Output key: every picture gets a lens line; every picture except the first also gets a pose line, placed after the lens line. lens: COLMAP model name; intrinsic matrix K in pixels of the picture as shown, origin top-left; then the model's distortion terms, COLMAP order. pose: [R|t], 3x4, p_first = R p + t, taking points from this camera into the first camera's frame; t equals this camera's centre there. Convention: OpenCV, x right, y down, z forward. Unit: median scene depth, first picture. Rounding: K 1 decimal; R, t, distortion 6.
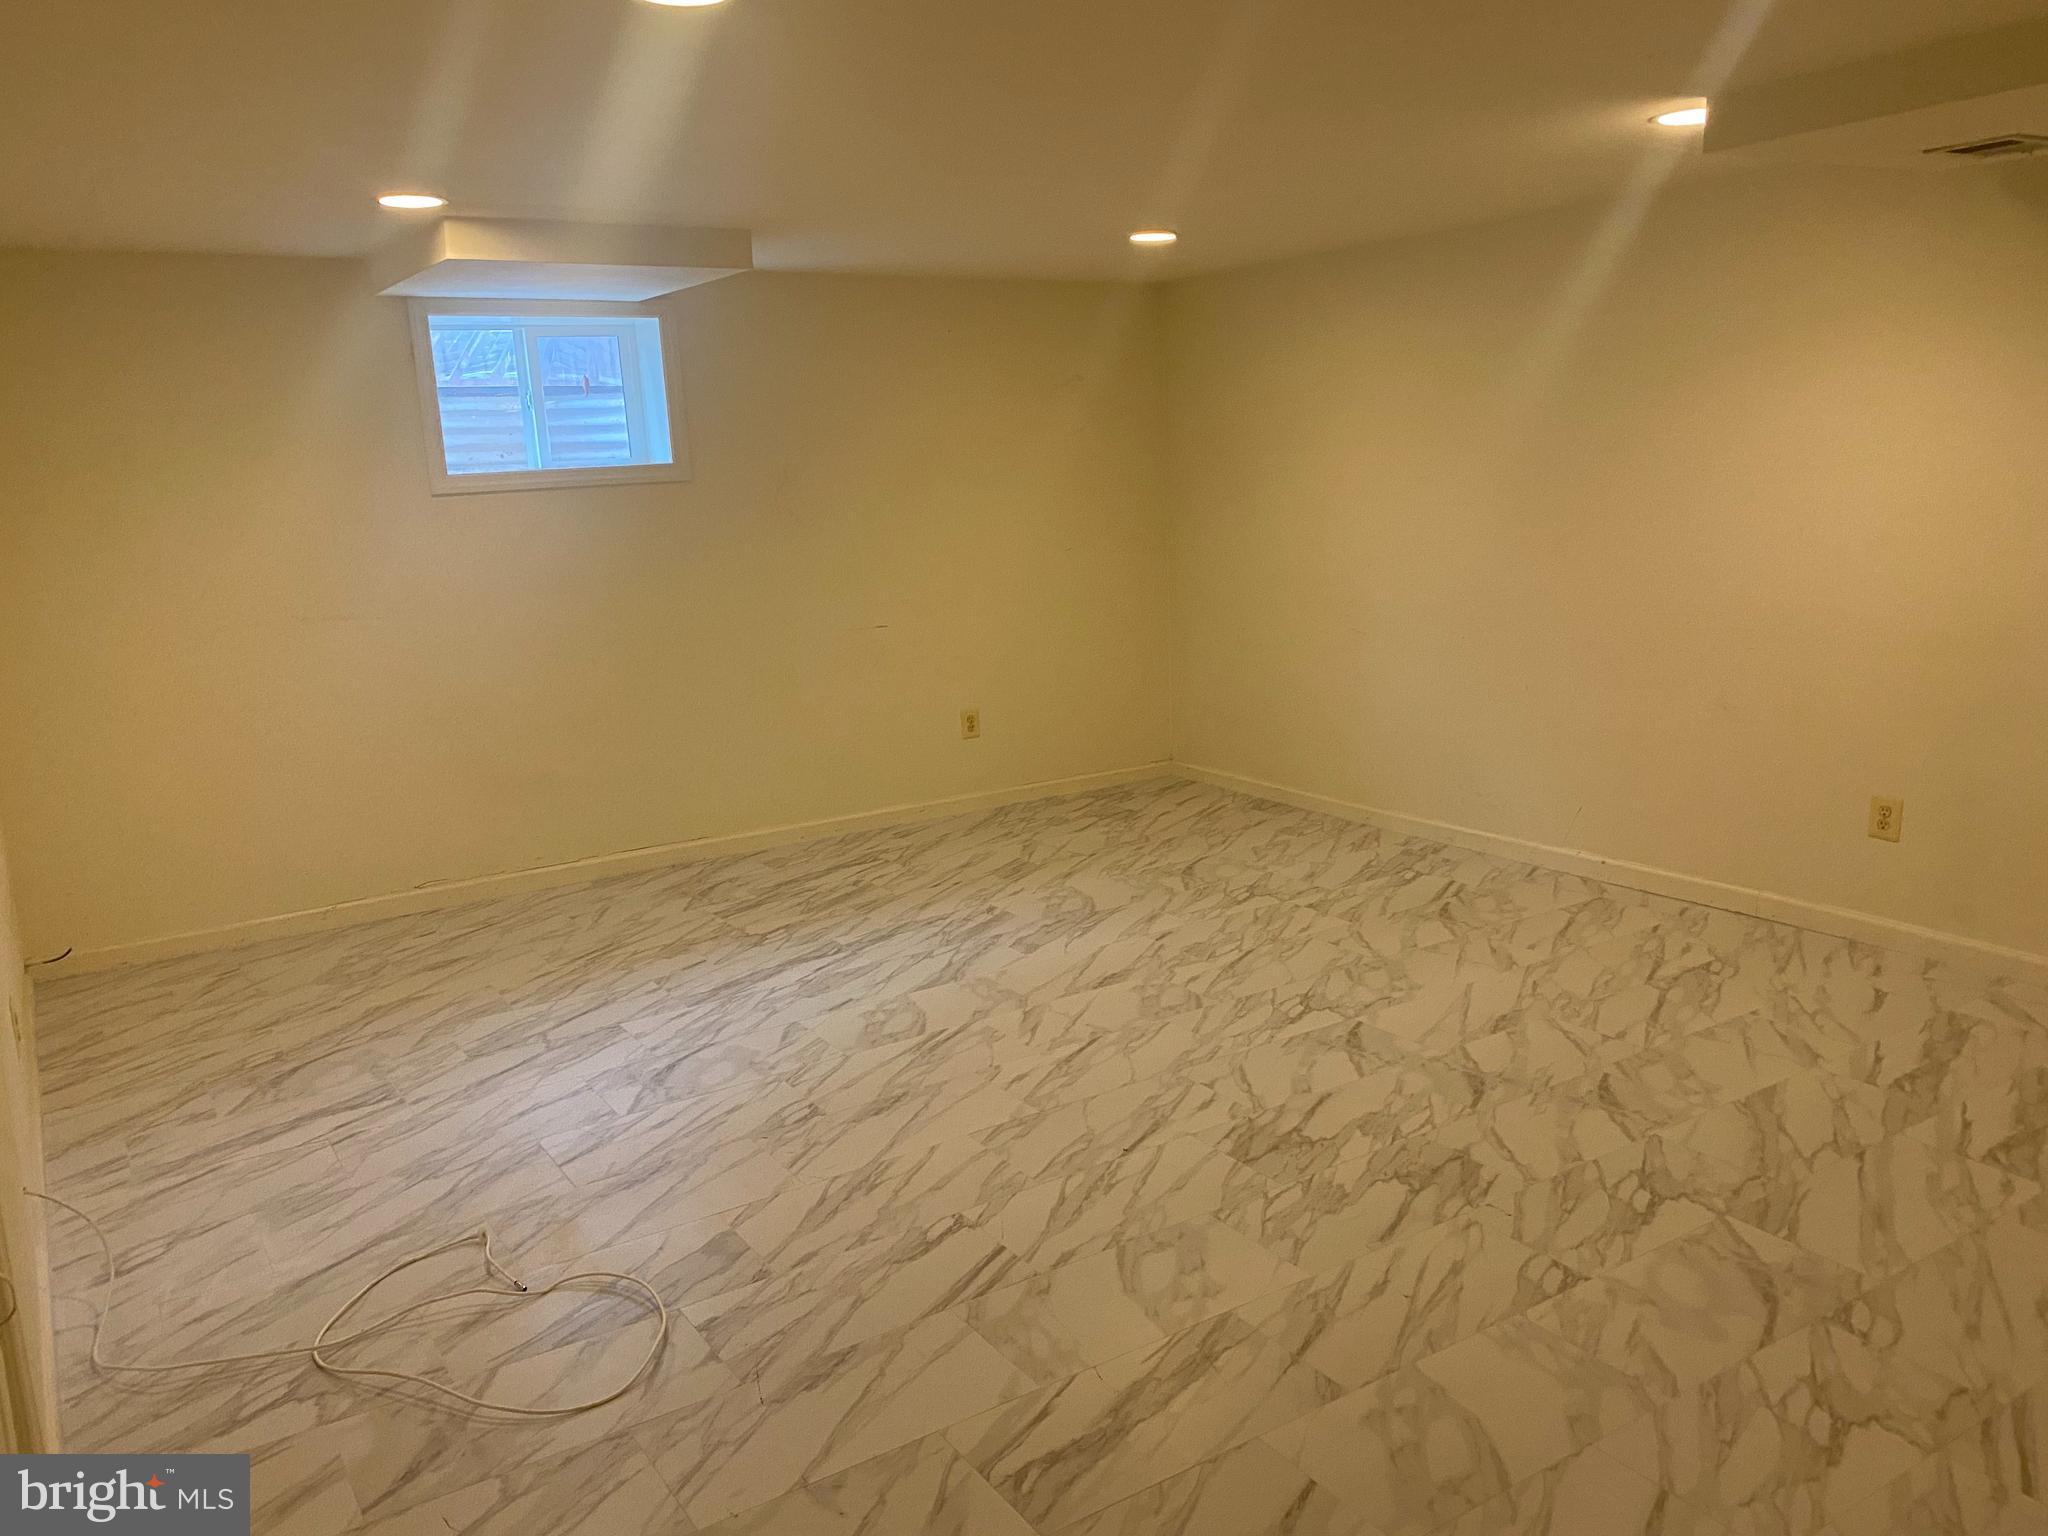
lens RADIAL K [[1572.4, 0, 1009.1], [0, 1572.4, 774.5], [0, 0, 1]] dist [0.038467, -0.039401]
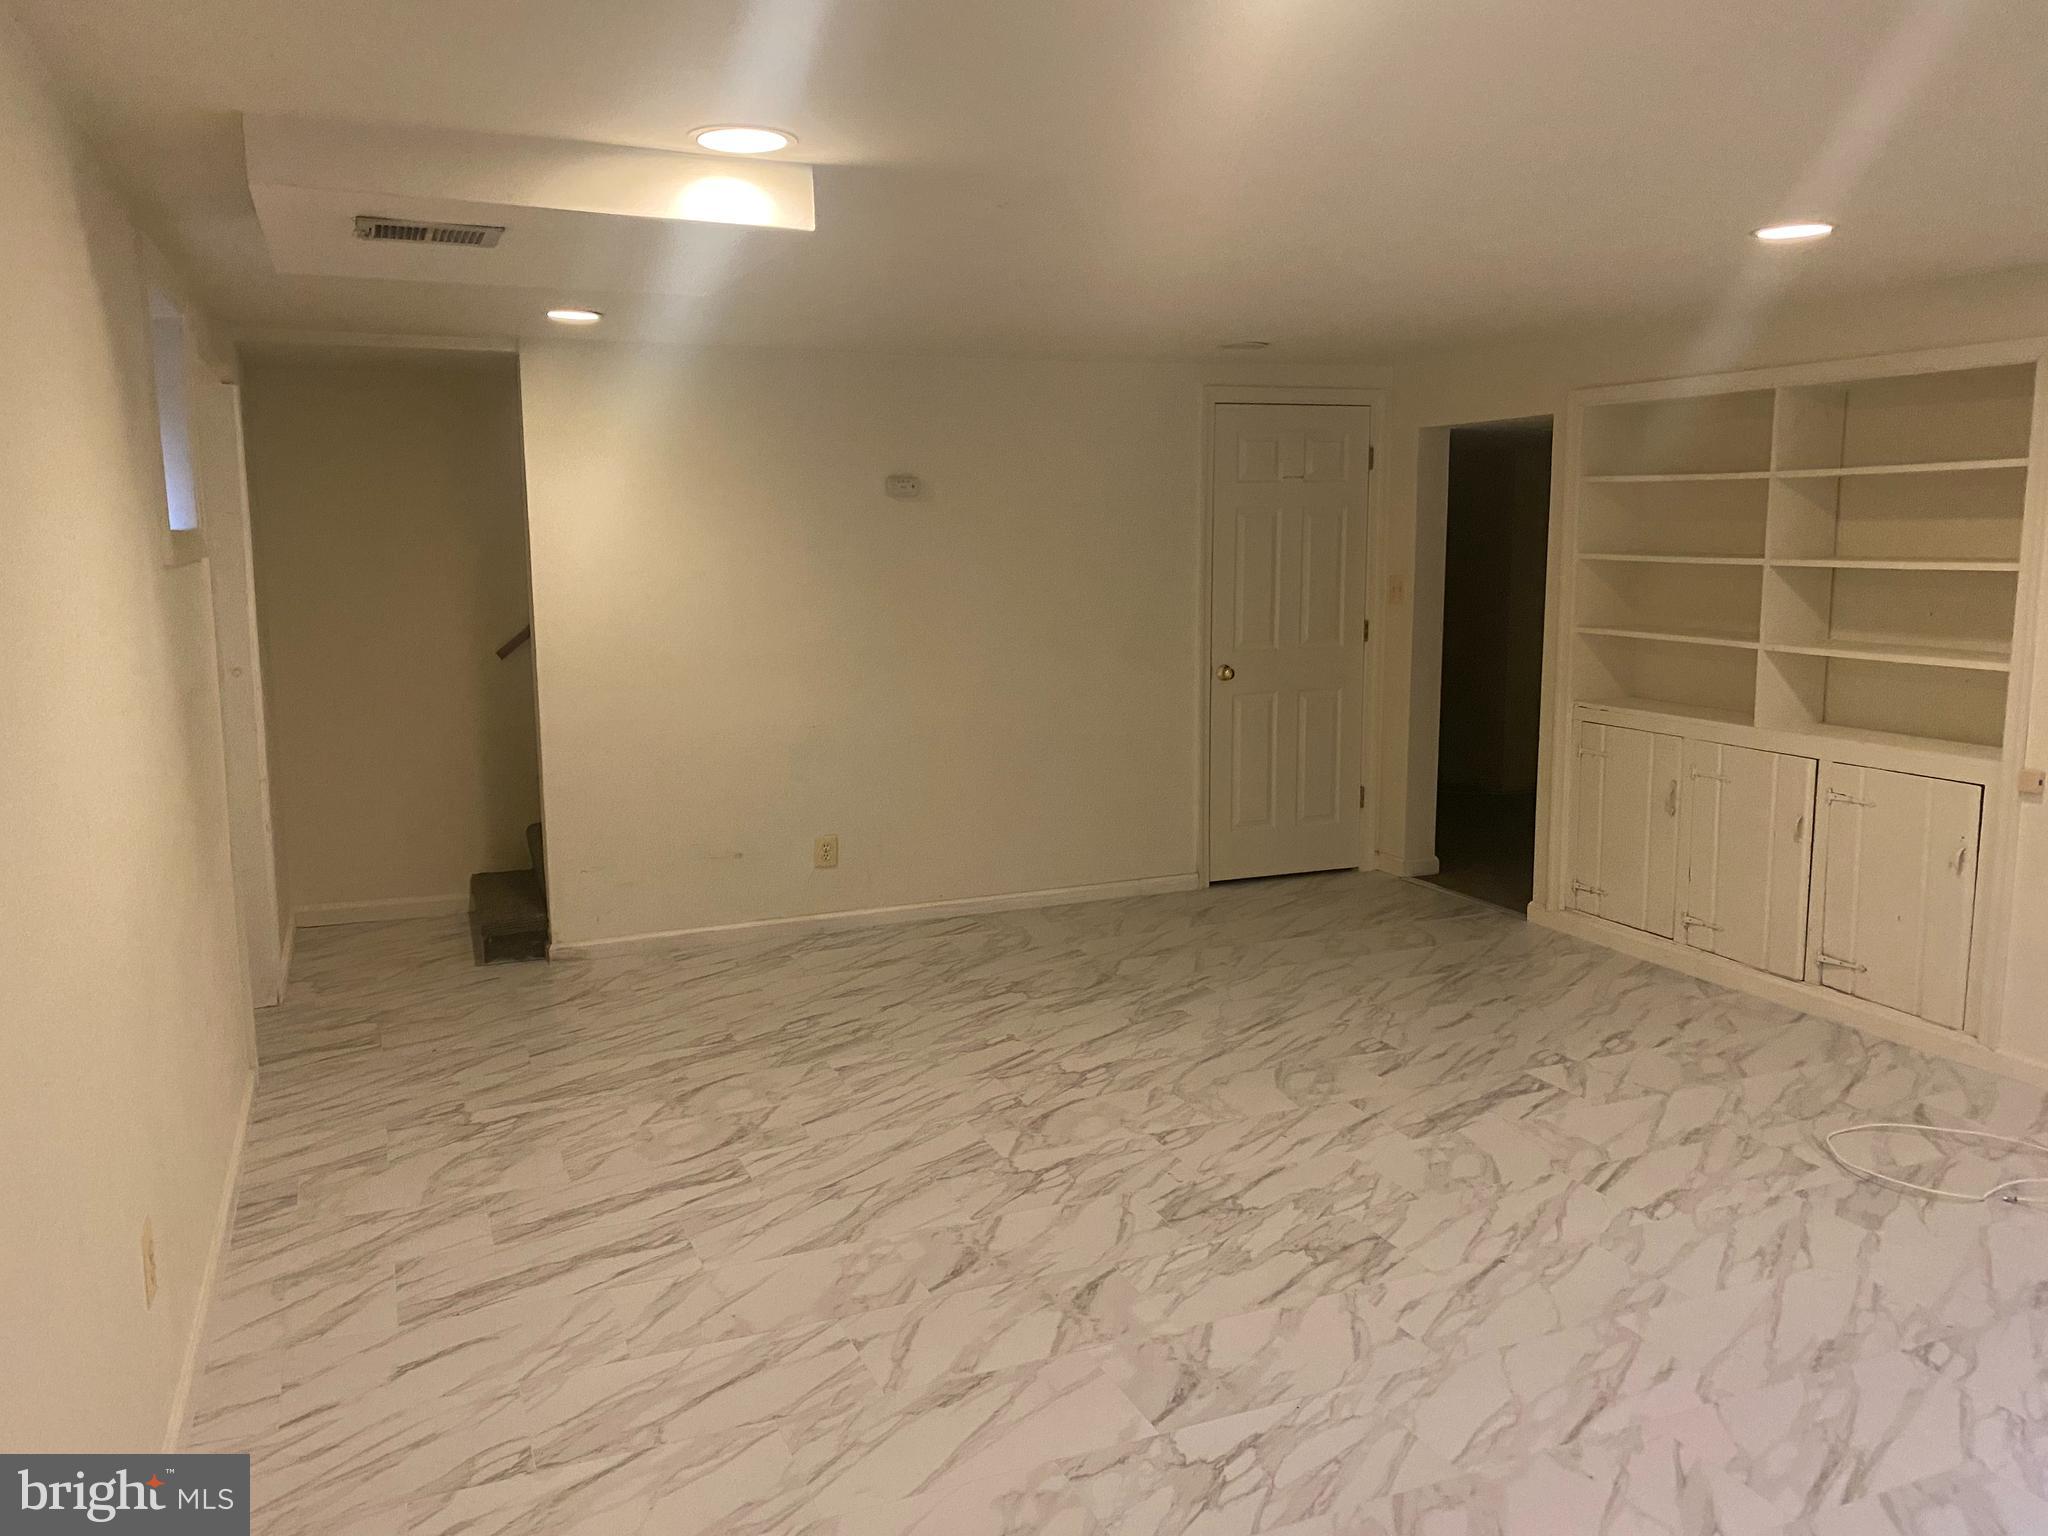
lens RADIAL K [[1572.4, 0, 1033.3], [0, 1572.4, 769.3], [0, 0, 1]] dist [0.038467, -0.039401]
pose [[-0.985413, 0.021146, 0.168863, 0.193472], [0.078675, 0.936456, 0.341849, -0.410352], [-0.150904, 0.350147, -0.924459, 1.895756]]
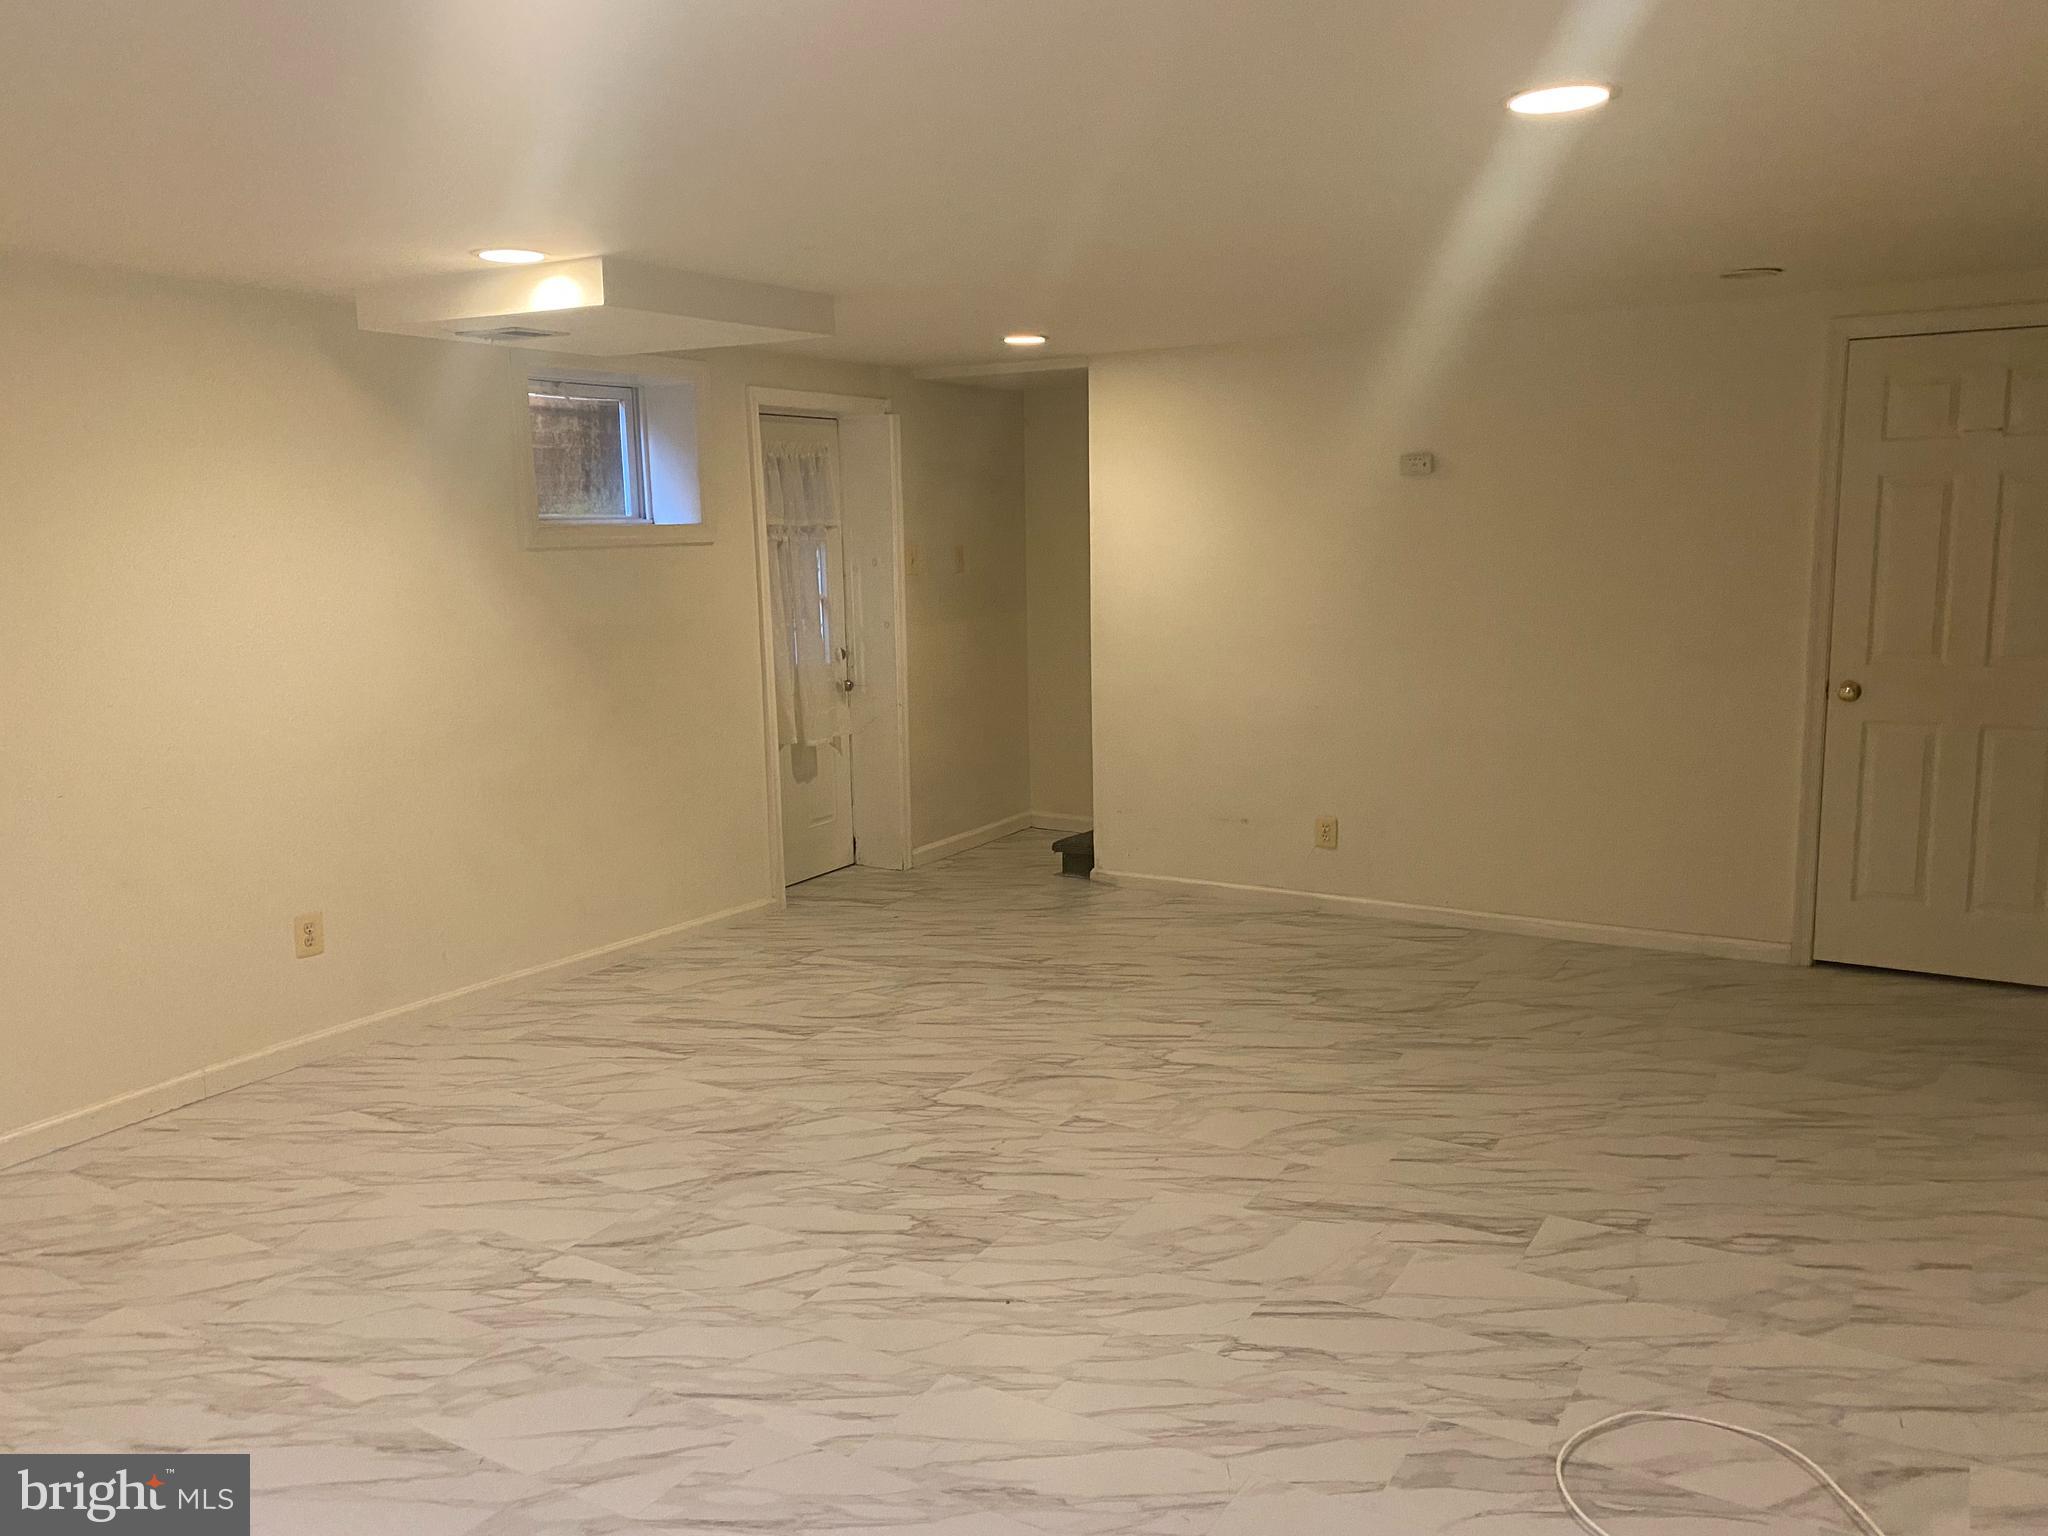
lens RADIAL K [[1572.4, 0, 1010.4], [0, 1572.4, 767.1], [0, 0, 1]] dist [0.038467, -0.039401]
pose [[-0.441173, -0.092996, 0.892591, -0.736074], [0.218525, 0.953547, 0.207355, -0.252612], [-0.870410, 0.286532, -0.400357, 1.319425]]
